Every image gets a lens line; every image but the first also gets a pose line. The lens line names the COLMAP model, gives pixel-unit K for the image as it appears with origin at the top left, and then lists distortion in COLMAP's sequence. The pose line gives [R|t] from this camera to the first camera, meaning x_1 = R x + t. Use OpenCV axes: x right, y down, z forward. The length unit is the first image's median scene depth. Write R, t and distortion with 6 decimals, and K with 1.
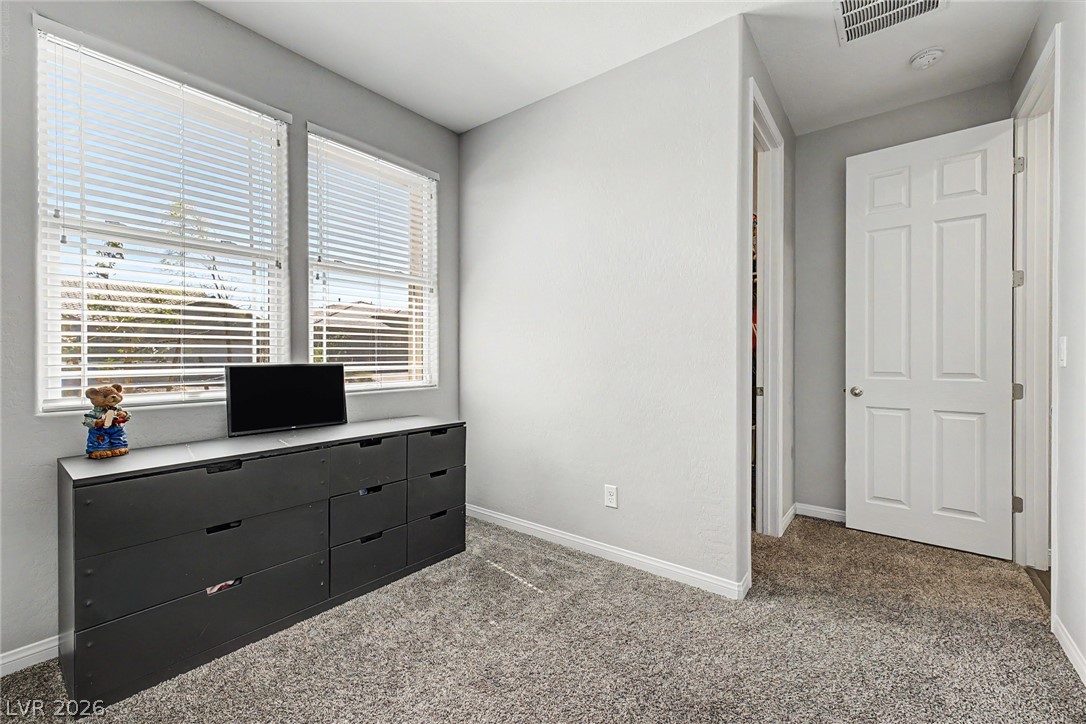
lens RADIAL K [[458.3, 0, 549.0], [0, 458.3, 353.8], [0, 0, 1]] dist [0.008379, -0.000514]
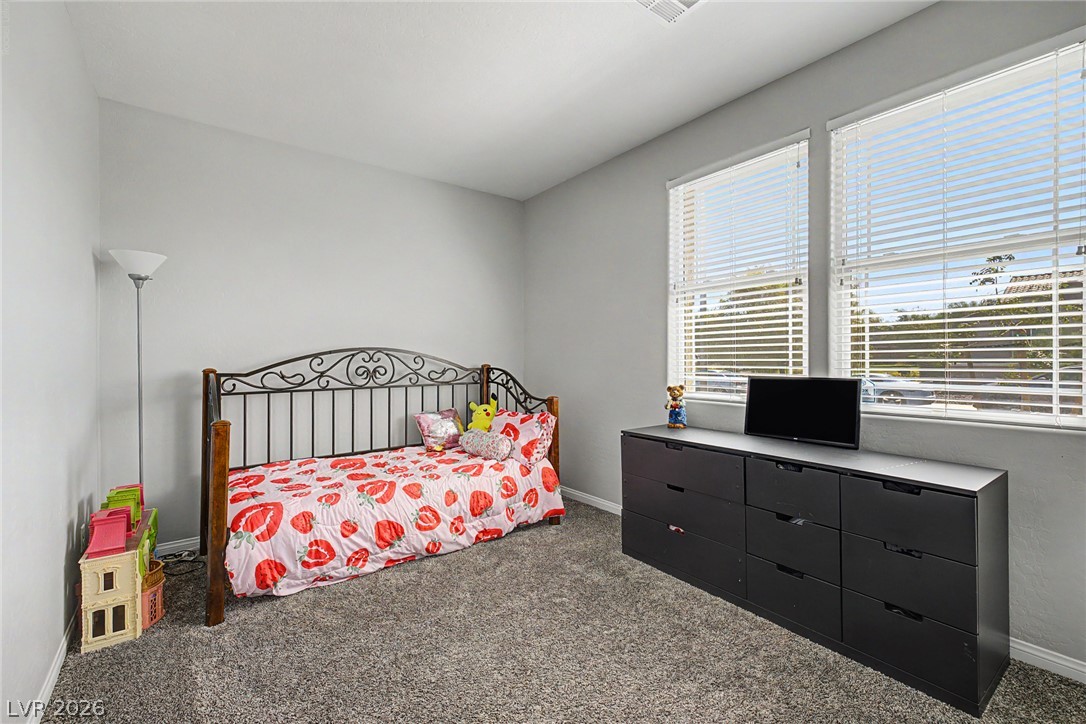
lens RADIAL K [[458.3, 0, 548.5], [0, 458.3, 365.2], [0, 0, 1]] dist [0.008379, -0.000514]
pose [[-0.237987, -0.003495, -0.971262, 0.560723], [-0.010217, 0.999947, -0.001095, 0.003885], [0.971214, 0.009663, -0.238011, 0.699664]]
